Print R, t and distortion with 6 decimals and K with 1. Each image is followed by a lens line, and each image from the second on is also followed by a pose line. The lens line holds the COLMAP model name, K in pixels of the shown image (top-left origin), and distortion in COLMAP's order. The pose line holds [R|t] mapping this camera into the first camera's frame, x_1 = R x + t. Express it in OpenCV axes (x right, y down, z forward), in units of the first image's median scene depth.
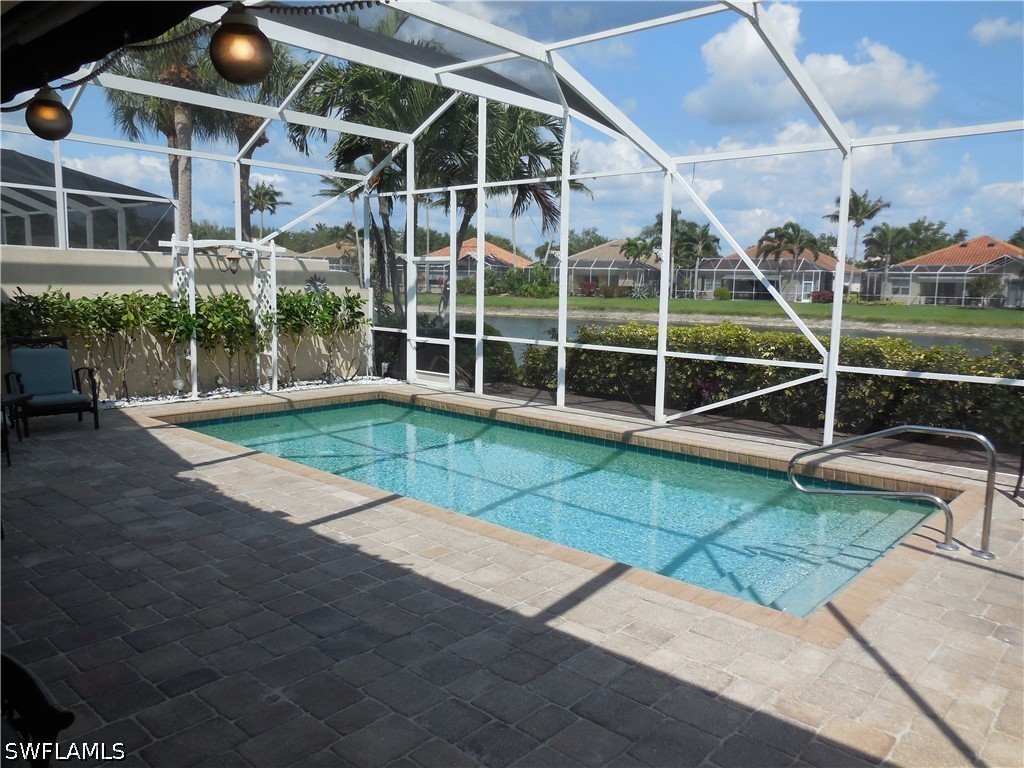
lens RADIAL K [[768.5, 0, 512.6], [0, 768.5, 390.7], [0, 0, 1]] dist [-0.024391, 0.042339]
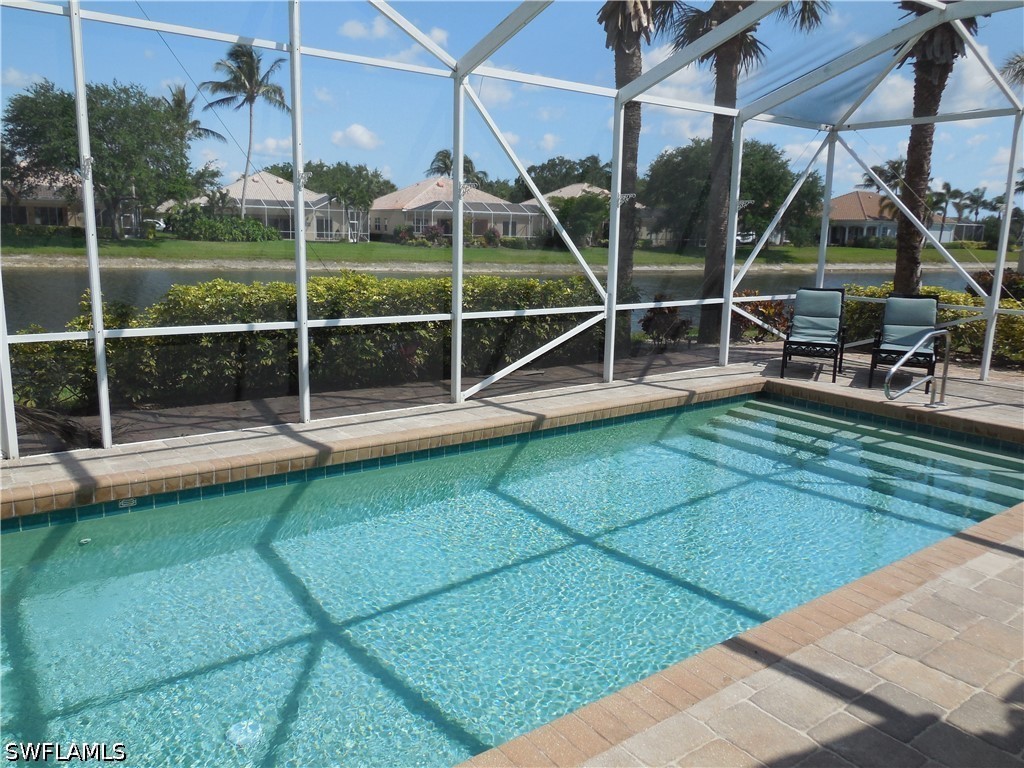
lens RADIAL K [[757.9, 0, 513.1], [0, 757.9, 383.0], [0, 0, 1]] dist [0.070382, 0.002250]
pose [[0.160400, -0.197587, 0.967073, -0.603391], [0.119488, 0.976441, 0.179683, -0.122476], [-0.979793, 0.086733, 0.180230, 0.856786]]
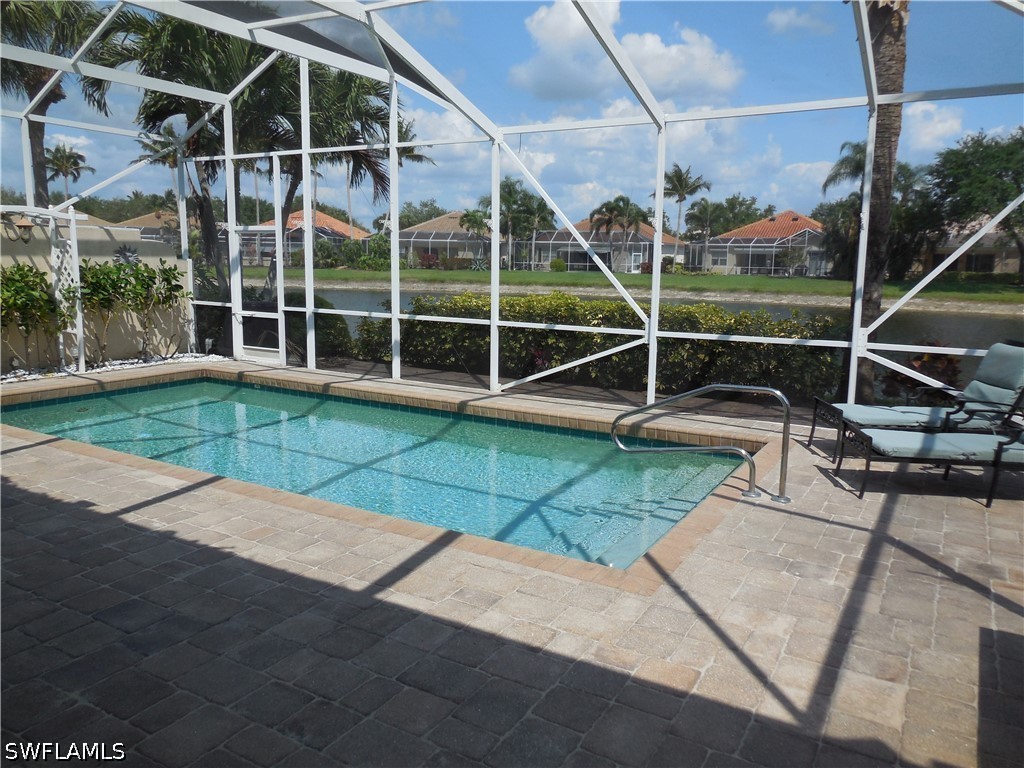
lens RADIAL K [[767.3, 0, 510.5], [0, 767.3, 387.0], [0, 0, 1]] dist [-0.009020, 0.007754]
pose [[0.979752, -0.035117, 0.197109, 0.013252], [0.029081, 0.999018, 0.033436, 0.003018], [-0.198090, -0.027027, 0.979811, 0.002777]]
